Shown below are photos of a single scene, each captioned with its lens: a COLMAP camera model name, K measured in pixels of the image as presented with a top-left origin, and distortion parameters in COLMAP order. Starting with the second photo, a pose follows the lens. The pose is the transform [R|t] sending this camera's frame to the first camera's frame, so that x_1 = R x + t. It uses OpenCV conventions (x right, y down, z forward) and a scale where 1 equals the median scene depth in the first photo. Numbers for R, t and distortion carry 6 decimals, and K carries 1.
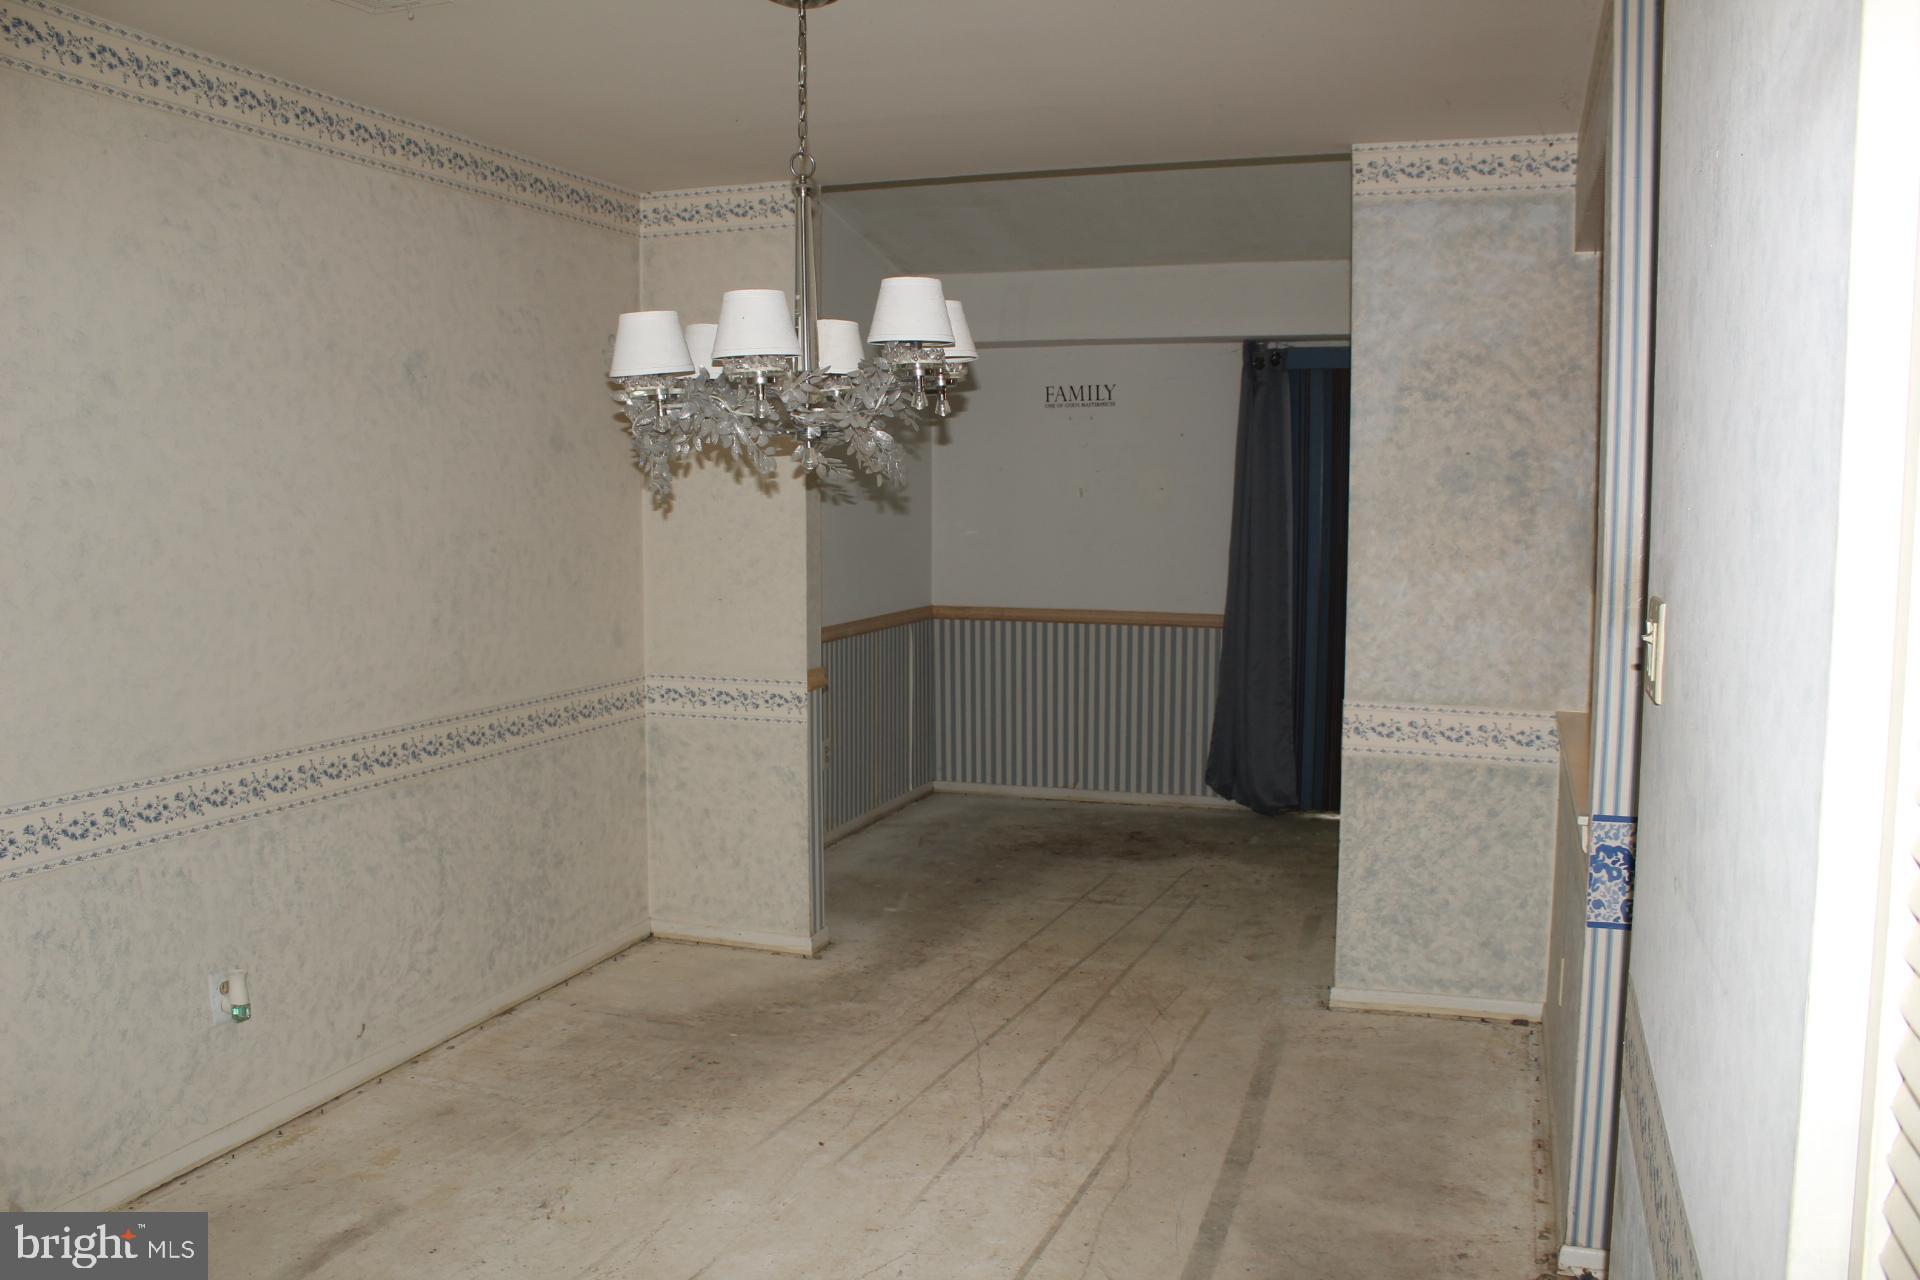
lens RADIAL K [[1594.6, 0, 959.0], [0, 1594.6, 641.0], [0, 0, 1]] dist [-0.118305, 0.039909]
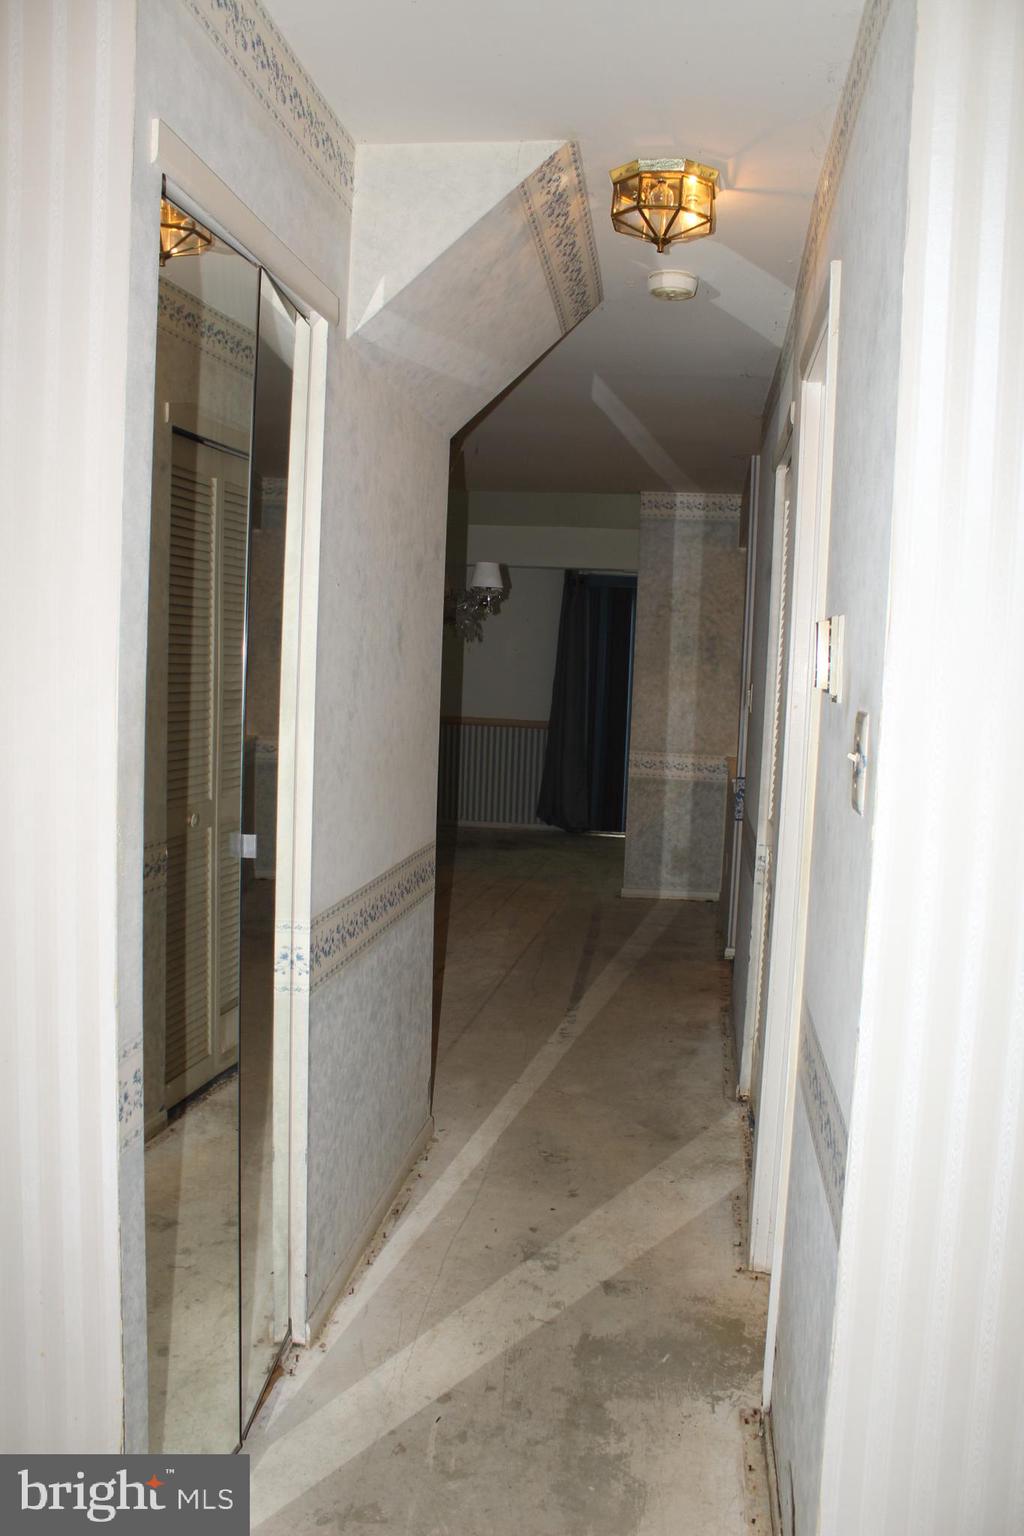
lens RADIAL K [[1275.7, 0, 510.8], [0, 1275.7, 768.5], [0, 0, 1]] dist [-0.118305, 0.039909]
pose [[0.981945, 0.018863, 0.188223, -0.243939], [-0.018241, 0.999821, -0.005035, 0.075182], [-0.188284, 0.001511, 0.982113, -0.674723]]
